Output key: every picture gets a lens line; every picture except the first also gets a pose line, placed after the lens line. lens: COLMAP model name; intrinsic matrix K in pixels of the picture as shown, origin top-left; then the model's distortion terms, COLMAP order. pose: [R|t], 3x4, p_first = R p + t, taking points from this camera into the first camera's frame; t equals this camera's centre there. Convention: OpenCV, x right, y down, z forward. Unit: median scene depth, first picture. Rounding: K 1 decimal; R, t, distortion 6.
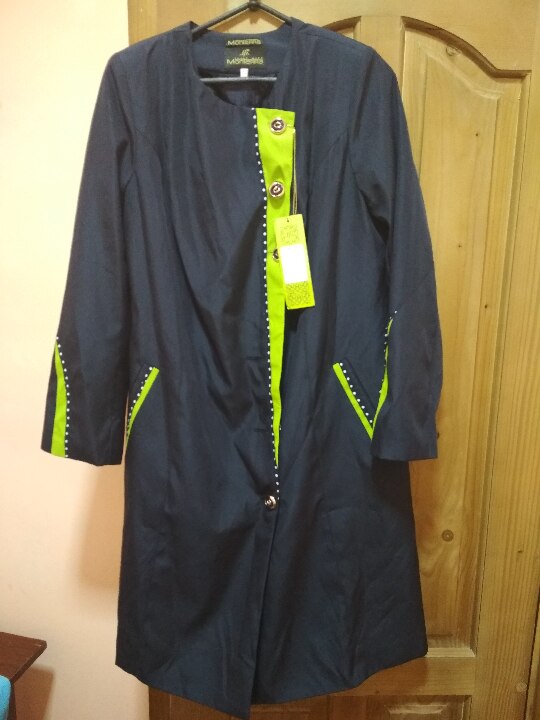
lens RADIAL K [[699.8, 0, 270.0], [0, 699.8, 360.0], [0, 0, 1]] dist [0.089222, -0.000525]
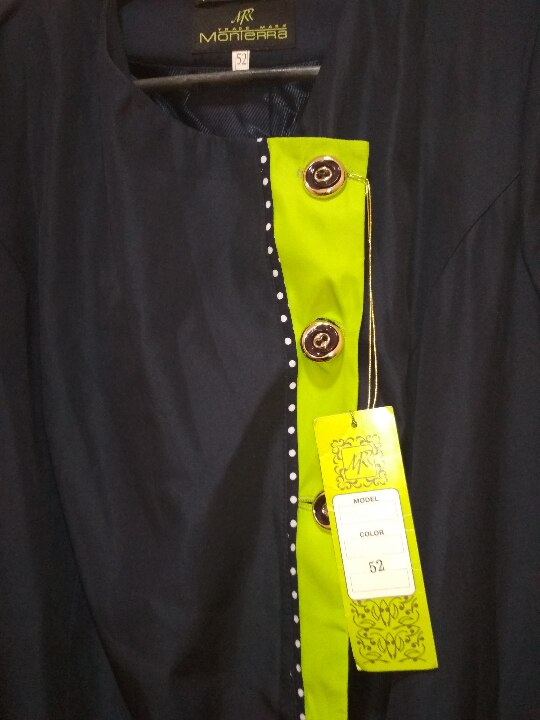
lens RADIAL K [[699.8, 0, 270.0], [0, 699.8, 360.0], [0, 0, 1]] dist [0.089222, -0.000525]
pose [[0.996928, -0.006922, -0.078016, 0.010689], [-0.006151, 0.986092, -0.166084, -0.169564], [0.078081, 0.166054, 0.983021, 0.631569]]
